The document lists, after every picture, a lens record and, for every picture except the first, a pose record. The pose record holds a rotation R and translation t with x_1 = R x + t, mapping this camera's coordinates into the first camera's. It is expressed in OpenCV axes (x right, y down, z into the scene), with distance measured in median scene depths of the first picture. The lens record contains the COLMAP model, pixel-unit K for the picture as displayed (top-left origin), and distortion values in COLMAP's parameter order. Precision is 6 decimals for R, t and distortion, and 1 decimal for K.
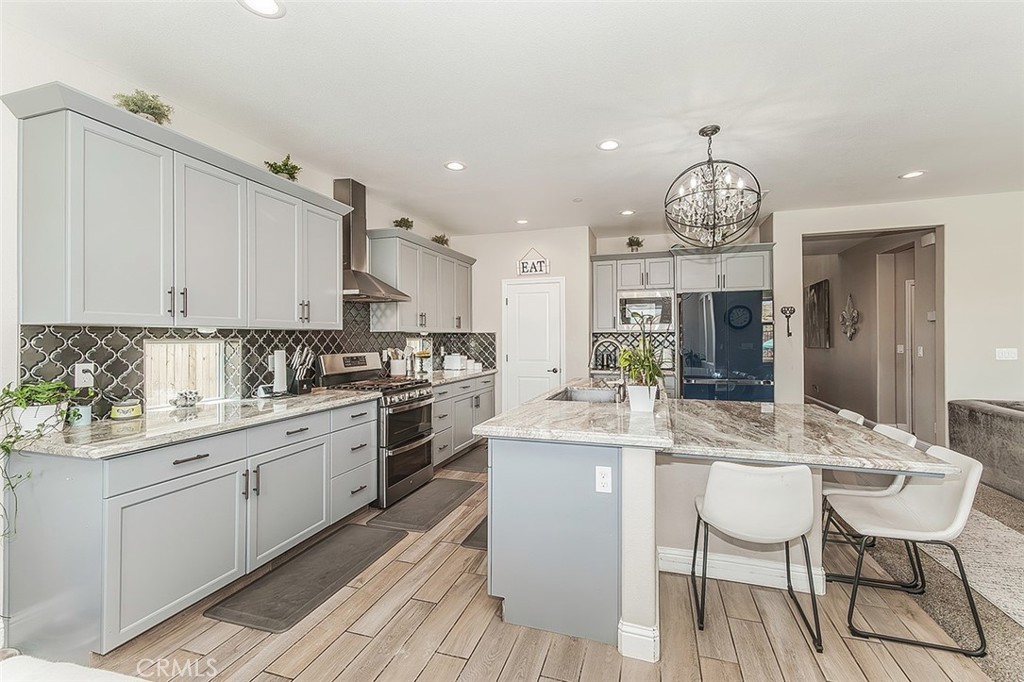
lens RADIAL K [[441.0, 0, 537.9], [0, 441.0, 333.5], [0, 0, 1]] dist [0.004487, -0.001187]
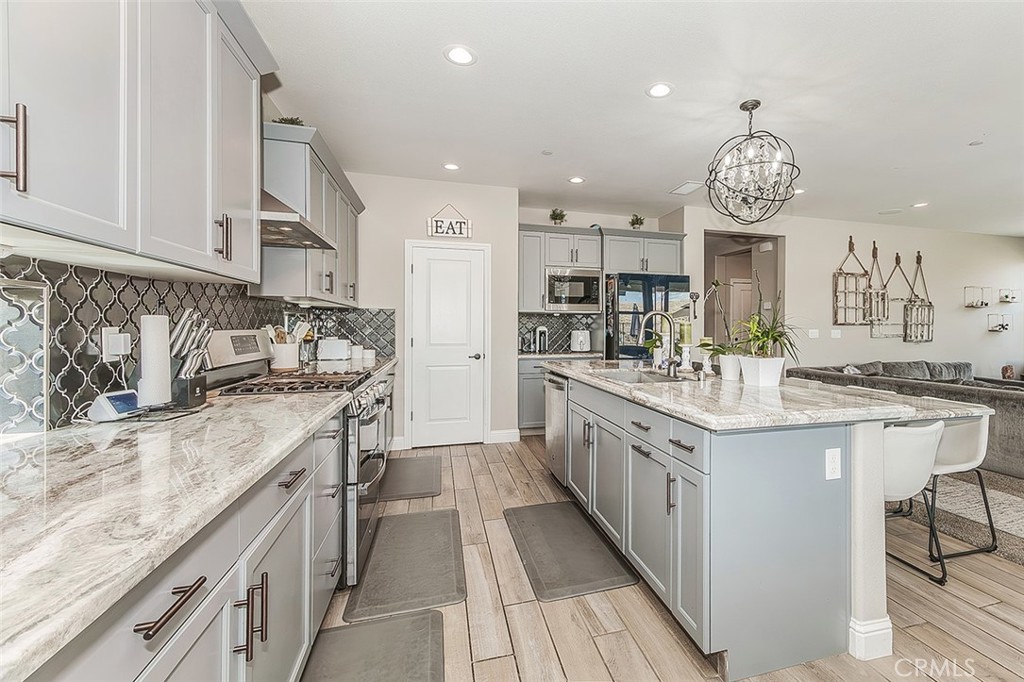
lens RADIAL K [[441.0, 0, 583.7], [0, 441.0, 328.4], [0, 0, 1]] dist [0.004487, -0.001187]
pose [[0.829453, 0.005287, 0.558551, -0.401061], [-0.010338, 0.999929, 0.005888, 0.037933], [-0.558480, -0.010658, 0.829449, 0.311645]]
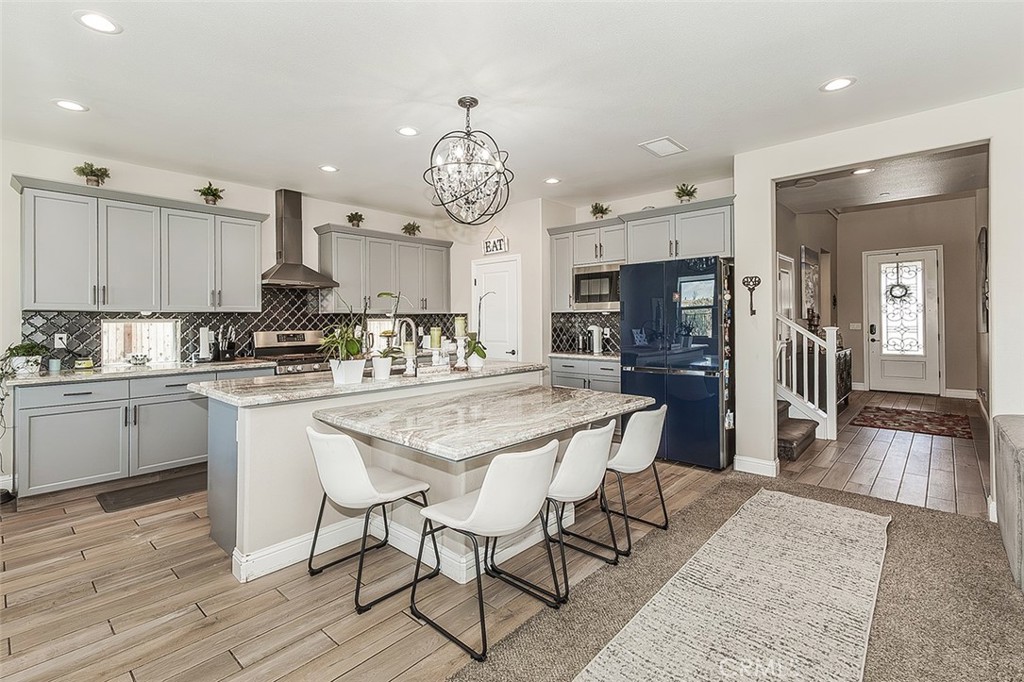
lens RADIAL K [[487.3, 0, 504.0], [0, 487.3, 319.0], [0, 0, 1]] dist [0.006357, 0.001531]
pose [[0.892455, -0.003403, -0.451123, 0.774783], [0.007034, 0.999955, 0.006373, 0.007426], [0.451081, -0.008861, 0.892439, 0.066517]]
